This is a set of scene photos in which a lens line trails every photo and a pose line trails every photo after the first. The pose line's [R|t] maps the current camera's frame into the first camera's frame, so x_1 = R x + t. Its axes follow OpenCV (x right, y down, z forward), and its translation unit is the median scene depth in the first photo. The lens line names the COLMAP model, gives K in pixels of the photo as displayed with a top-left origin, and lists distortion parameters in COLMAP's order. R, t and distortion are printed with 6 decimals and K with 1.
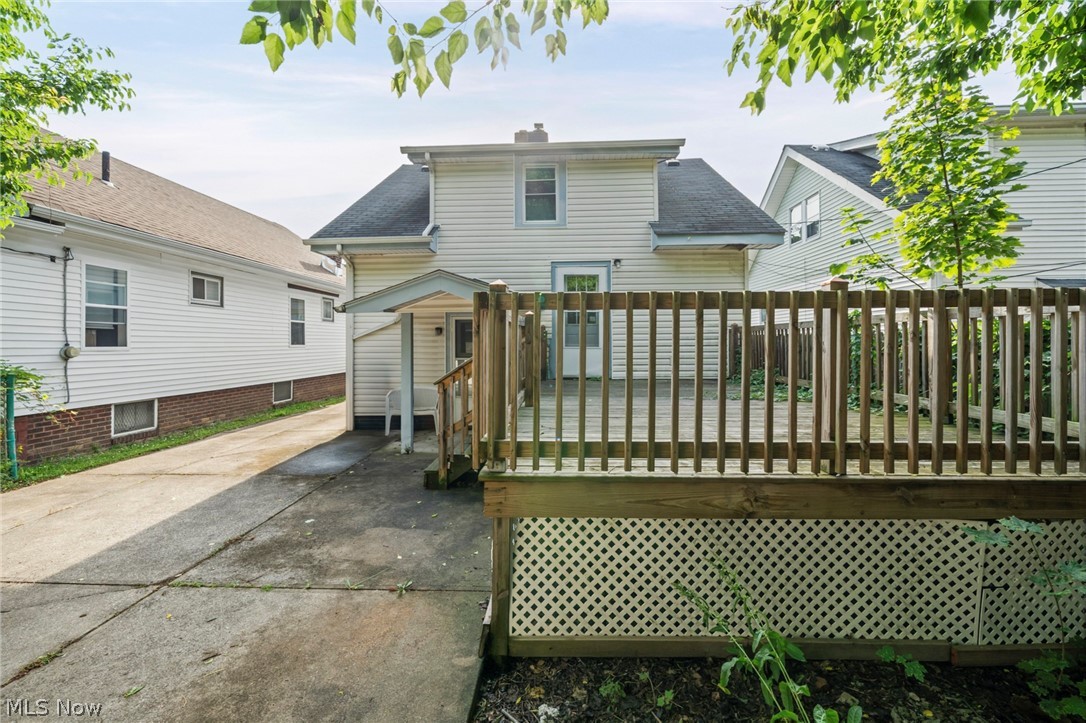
lens RADIAL K [[450.0, 0, 545.7], [0, 450.0, 345.5], [0, 0, 1]] dist [0.000605, 0.000044]
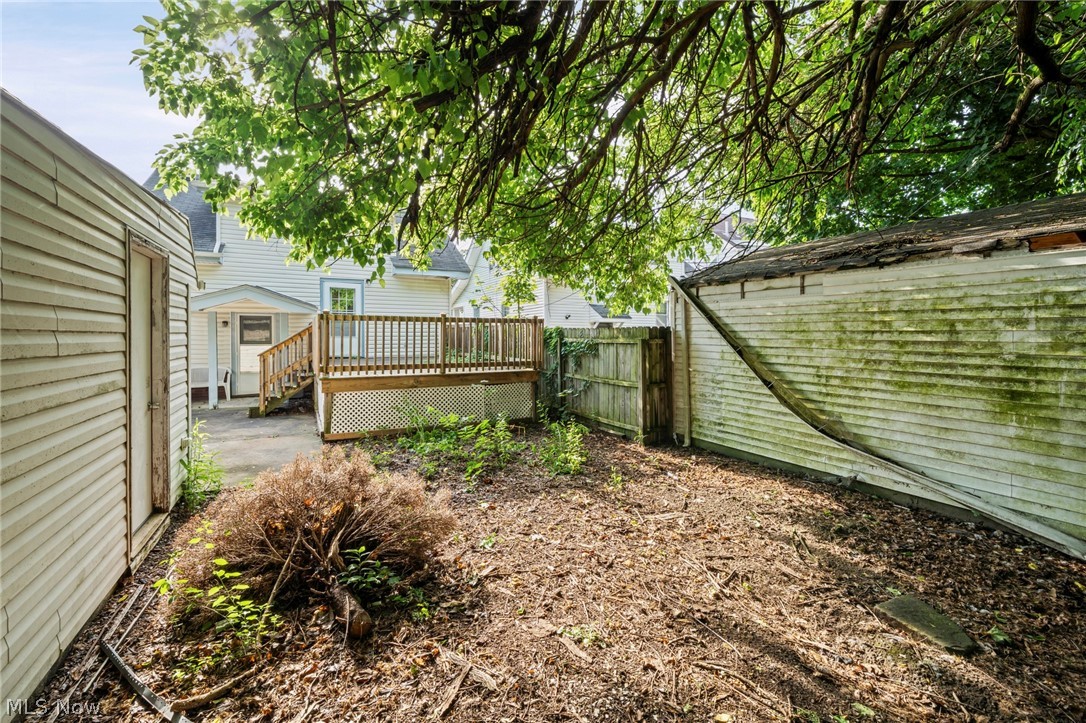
lens RADIAL K [[450.0, 0, 545.7], [0, 450.0, 345.5], [0, 0, 1]] dist [0.000605, 0.000044]
pose [[0.857776, -0.003354, 0.514012, -0.380842], [-0.003619, 0.999915, 0.012565, 0.040747], [-0.514010, -0.012638, 0.857691, -2.146678]]
